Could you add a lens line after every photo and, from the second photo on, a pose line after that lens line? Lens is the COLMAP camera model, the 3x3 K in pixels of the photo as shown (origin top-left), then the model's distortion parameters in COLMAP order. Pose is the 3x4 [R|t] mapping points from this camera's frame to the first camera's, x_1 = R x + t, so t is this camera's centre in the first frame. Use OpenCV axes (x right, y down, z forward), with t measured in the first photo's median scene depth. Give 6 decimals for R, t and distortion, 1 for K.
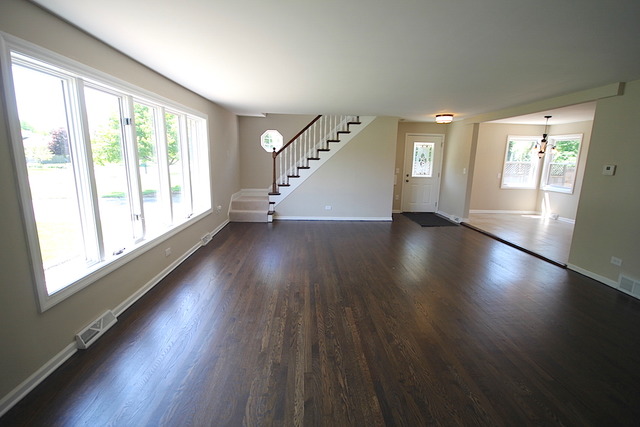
lens RADIAL K [[295.6, 0, 317.9], [0, 295.6, 214.6], [0, 0, 1]] dist [-0.000172, 0.000101]
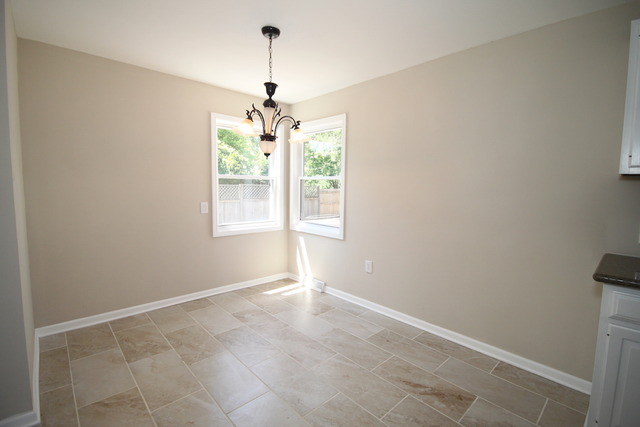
lens RADIAL K [[295.6, 0, 321.0], [0, 295.6, 214.4], [0, 0, 1]] dist [-0.000172, 0.000101]
pose [[0.761354, -0.070718, 0.644468, 0.477973], [0.123594, 0.991635, -0.037198, -0.087776], [-0.636446, 0.107973, 0.763726, 0.591158]]
